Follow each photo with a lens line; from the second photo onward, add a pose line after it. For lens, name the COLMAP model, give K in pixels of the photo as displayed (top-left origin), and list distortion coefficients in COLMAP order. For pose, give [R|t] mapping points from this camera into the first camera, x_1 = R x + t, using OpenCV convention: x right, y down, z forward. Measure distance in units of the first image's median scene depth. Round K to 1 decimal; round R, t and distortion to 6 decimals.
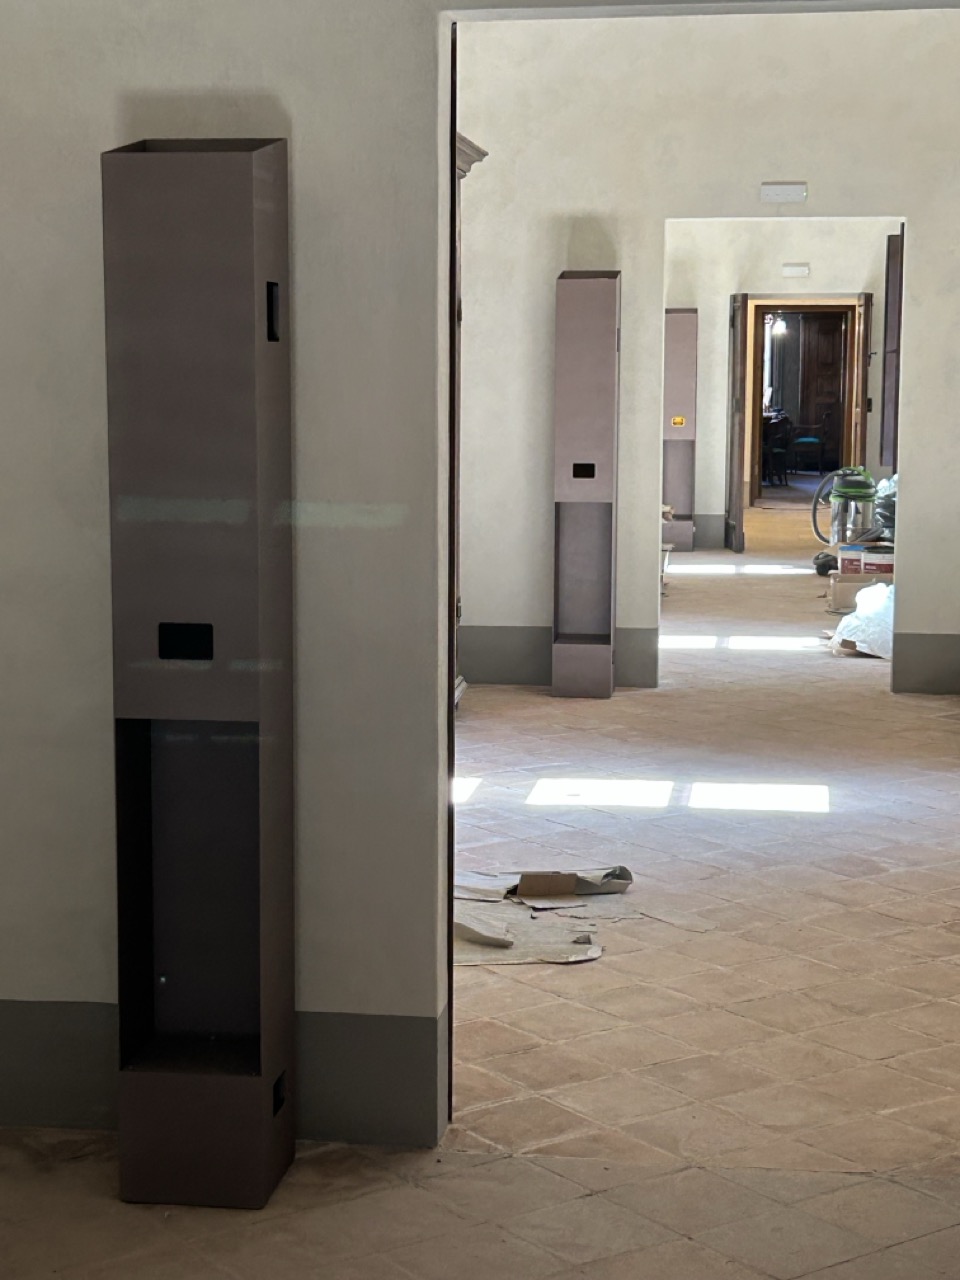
lens RADIAL K [[2187.1, 0, 479.4], [0, 2187.1, 642.0], [0, 0, 1]] dist [0.139330, 0.000000]
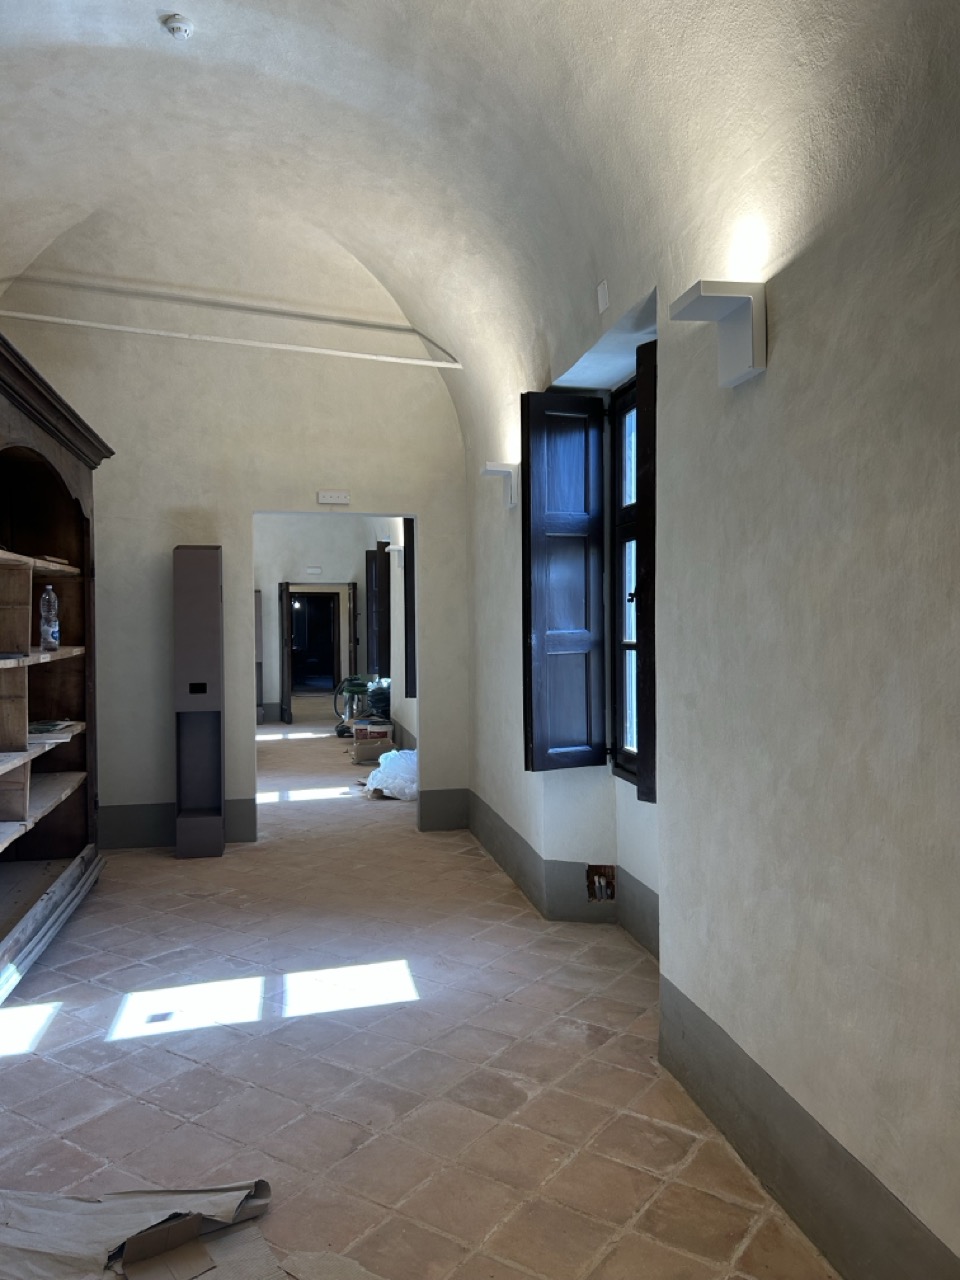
lens RADIAL K [[963.7, 0, 485.9], [0, 963.7, 643.1], [0, 0, 1]] dist [0.041522, -0.048520]
pose [[0.943303, -0.018367, 0.331425, 0.016810], [0.053803, 0.993724, -0.098066, -0.035905], [-0.327544, 0.110337, 0.938371, 0.356804]]
